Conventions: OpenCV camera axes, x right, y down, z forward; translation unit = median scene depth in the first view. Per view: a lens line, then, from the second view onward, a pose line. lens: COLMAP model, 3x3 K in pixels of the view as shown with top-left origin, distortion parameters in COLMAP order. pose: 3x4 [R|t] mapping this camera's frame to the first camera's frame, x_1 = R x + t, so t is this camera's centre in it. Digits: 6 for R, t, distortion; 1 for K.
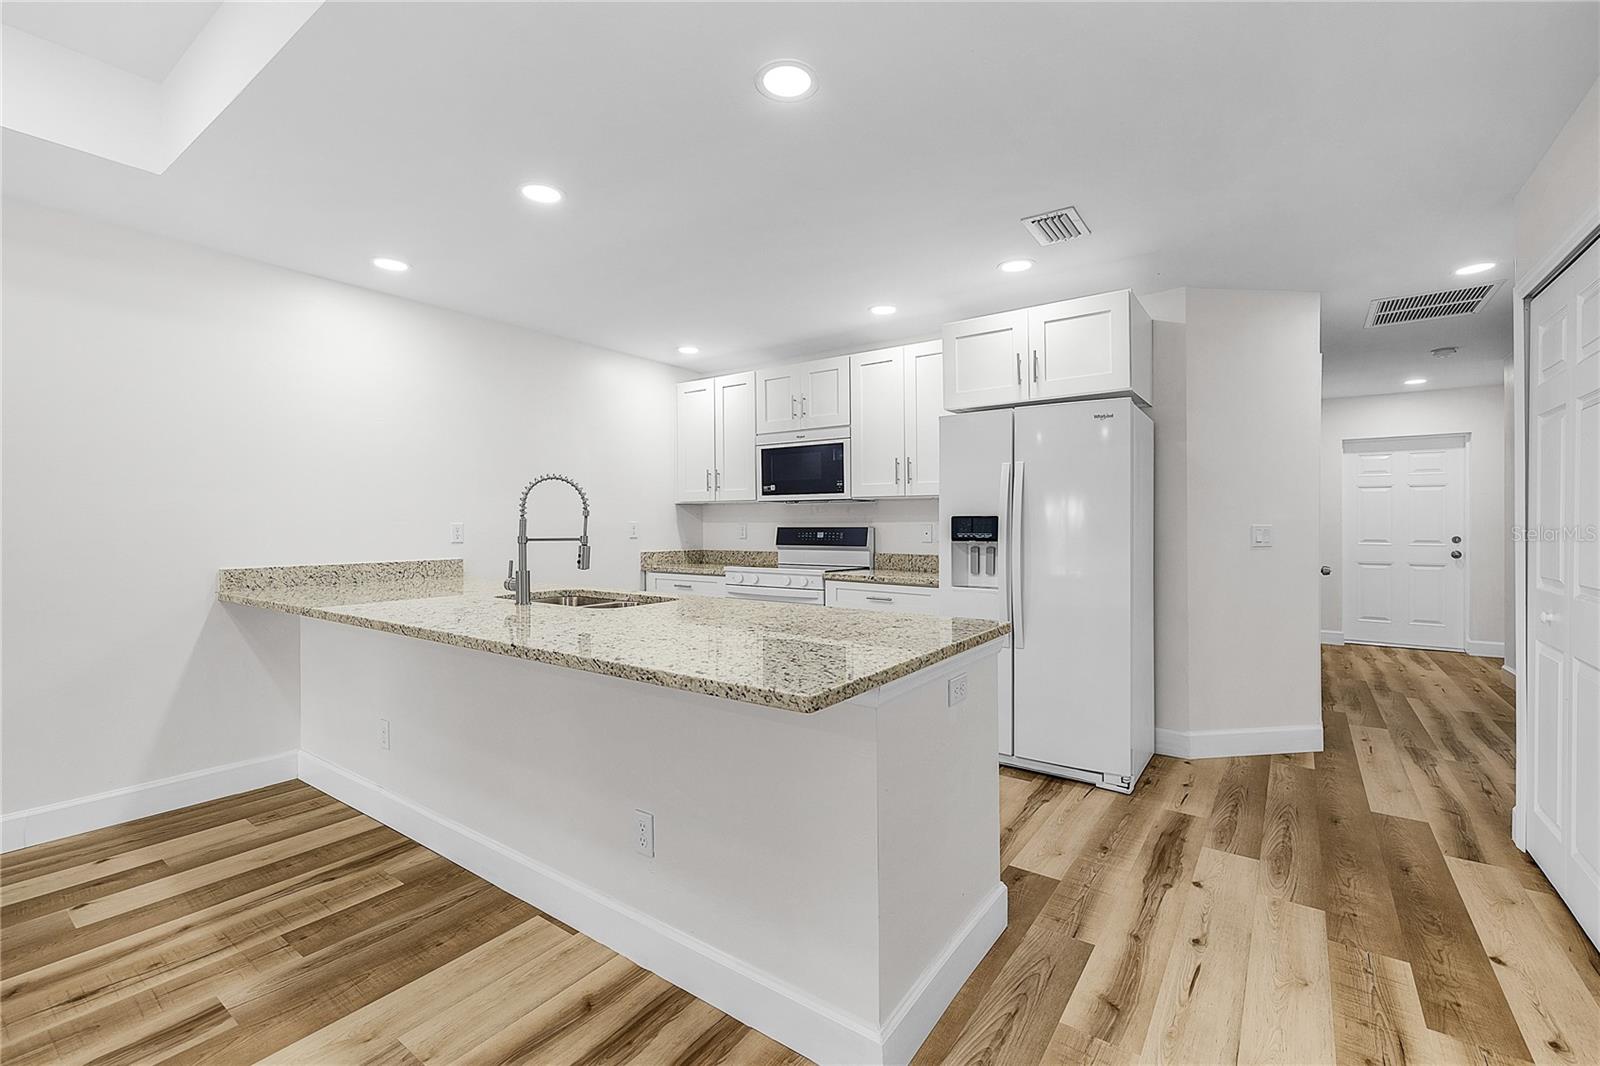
lens RADIAL K [[695.7, 0, 798.6], [0, 695.7, 526.8], [0, 0, 1]] dist [-0.000388, -0.000307]
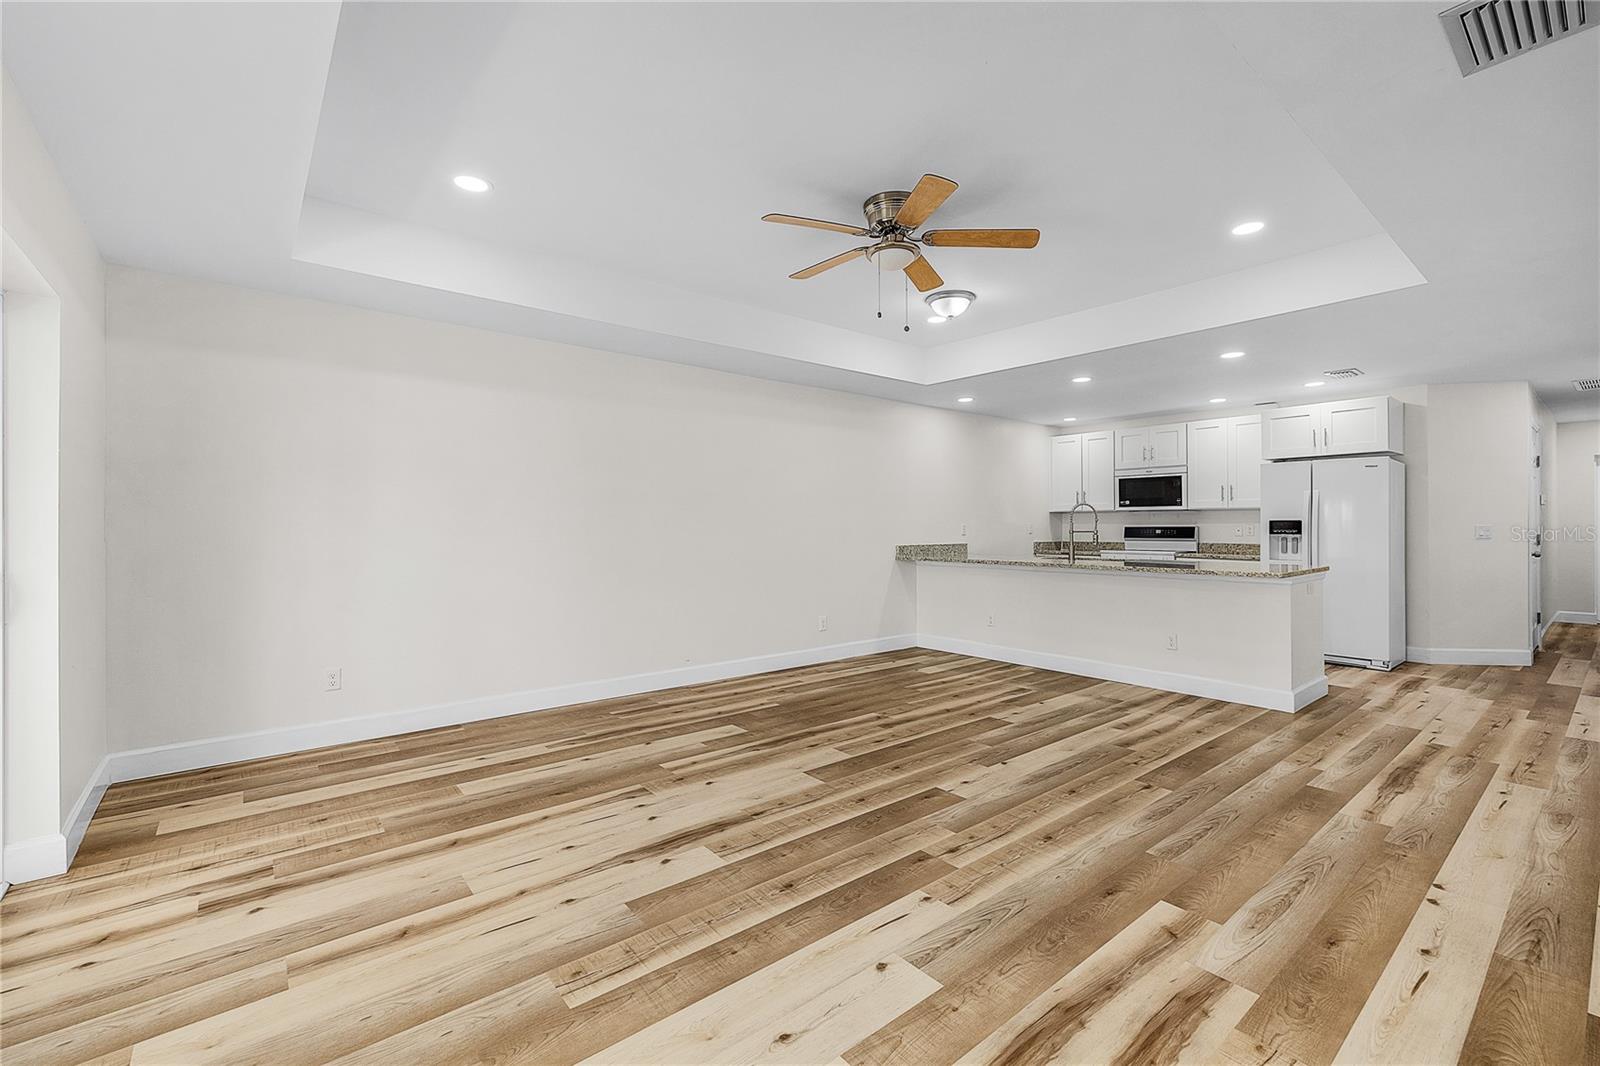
lens RADIAL K [[695.7, 0, 794.4], [0, 695.7, 529.5], [0, 0, 1]] dist [-0.000388, -0.000307]
pose [[0.975812, 0.006575, -0.218513, -0.477774], [-0.006462, 0.999978, 0.001229, 0.011745], [0.218516, 0.000213, 0.975833, -0.826951]]
